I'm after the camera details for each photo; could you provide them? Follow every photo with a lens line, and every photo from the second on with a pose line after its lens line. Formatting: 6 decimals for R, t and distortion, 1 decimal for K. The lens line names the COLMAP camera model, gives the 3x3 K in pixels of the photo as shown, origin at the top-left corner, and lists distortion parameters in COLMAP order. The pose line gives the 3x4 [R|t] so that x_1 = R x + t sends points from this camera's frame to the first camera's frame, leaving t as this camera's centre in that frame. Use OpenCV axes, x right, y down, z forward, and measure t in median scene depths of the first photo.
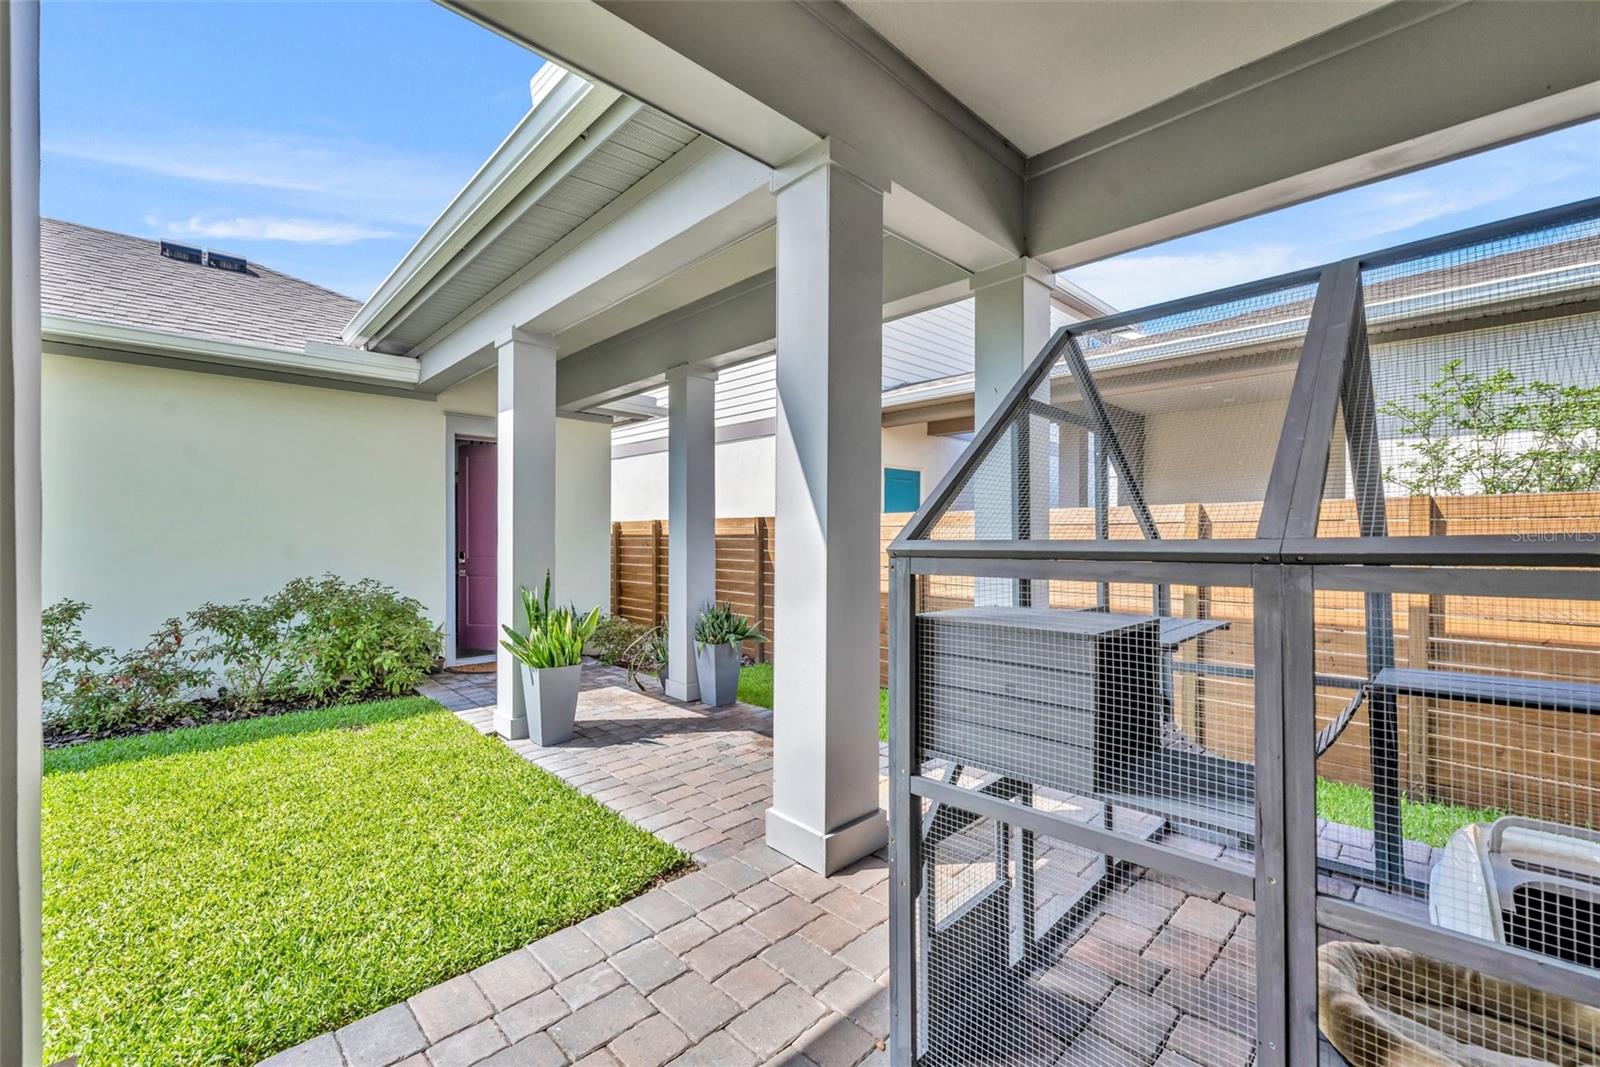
lens RADIAL K [[637.5, 0, 800.0], [0, 637.5, 533.5], [0, 0, 1]] dist [-0.000314, -0.000121]
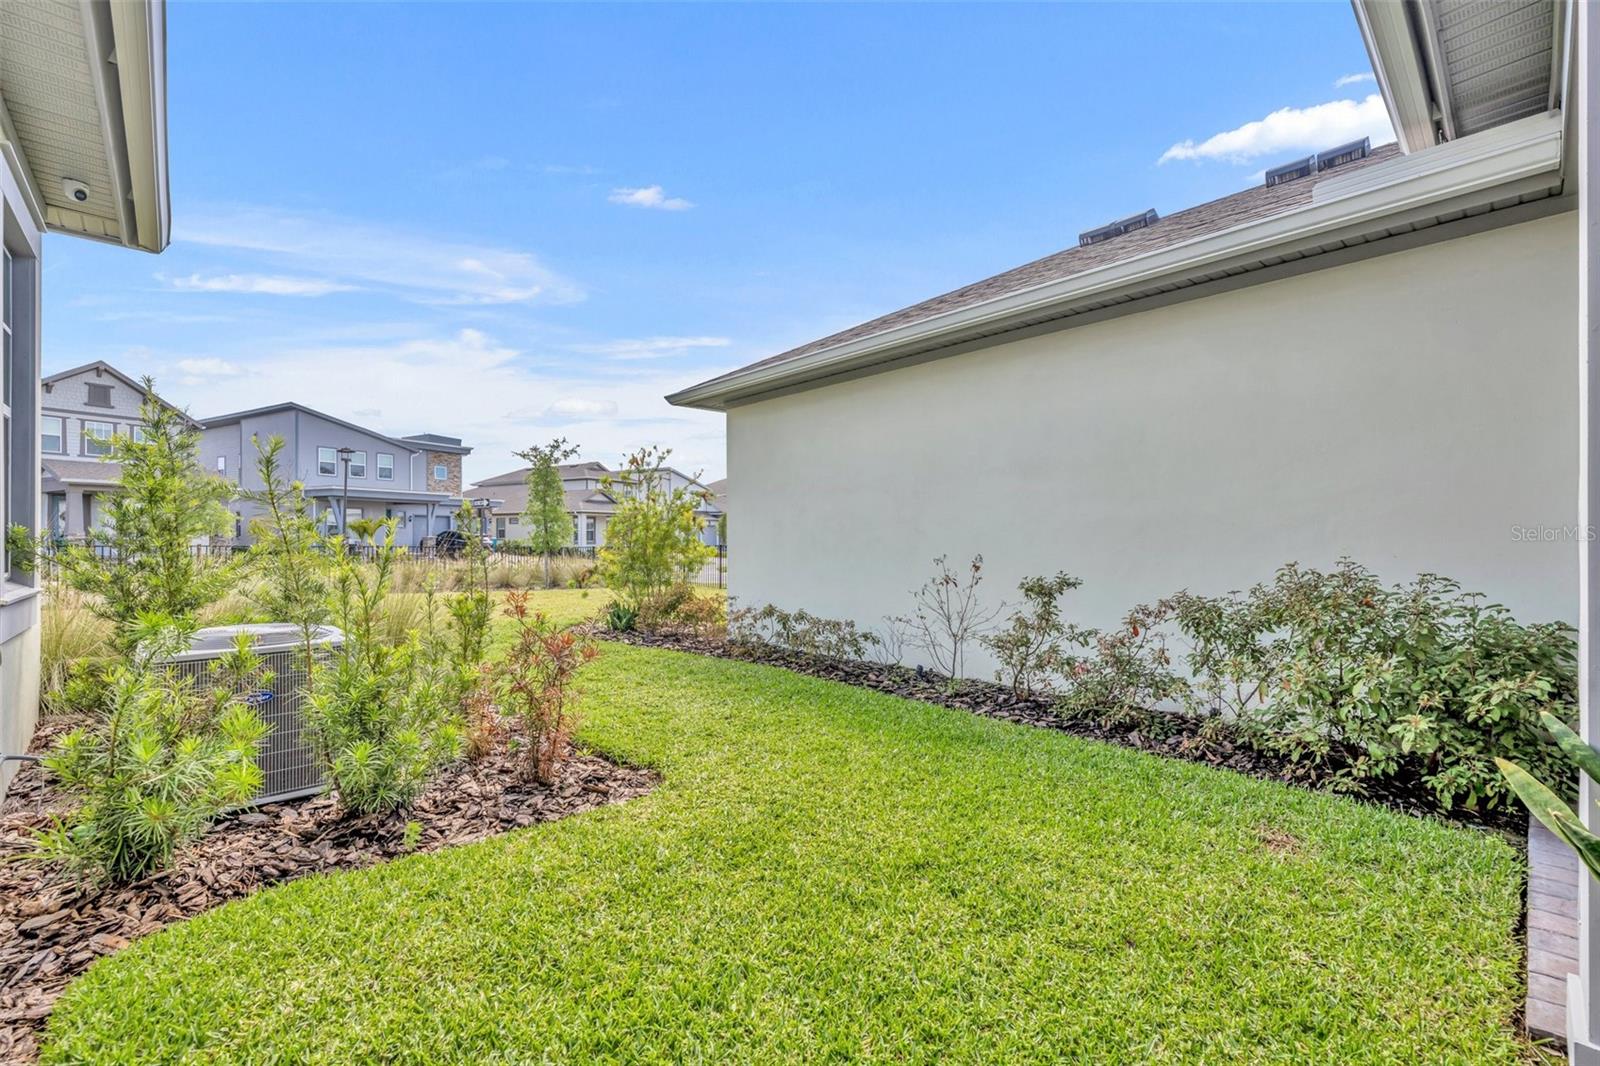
lens RADIAL K [[687.5, 0, 799.0], [0, 687.5, 537.6], [0, 0, 1]] dist [-0.000234, -0.000021]
pose [[-0.006609, -0.003614, -0.999972, -0.114477], [-0.006319, 0.999974, -0.003572, 0.053517], [0.999958, 0.006295, -0.006632, 0.570622]]
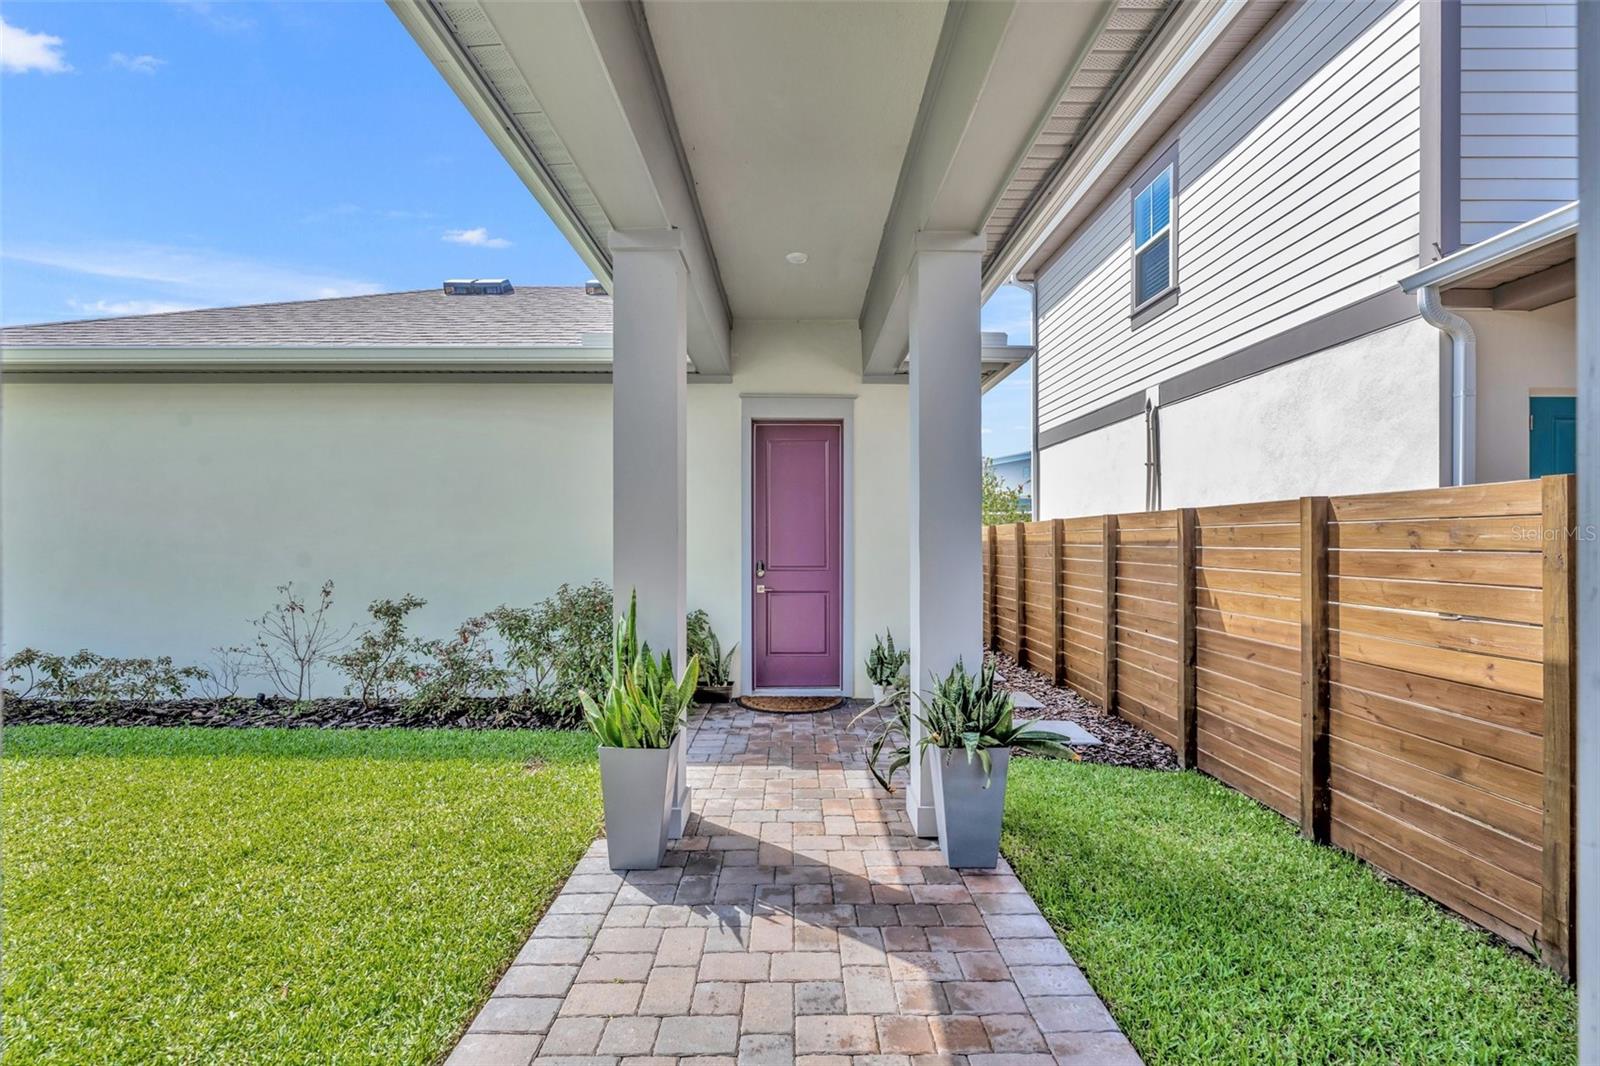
lens RADIAL K [[687.5, 0, 799.0], [0, 687.5, 537.6], [0, 0, 1]] dist [-0.000234, -0.000021]
pose [[0.730706, -0.002567, -0.682687, 0.173306], [-0.002043, 0.999980, -0.005946, 0.006902], [0.682689, 0.005740, 0.730686, 0.540545]]
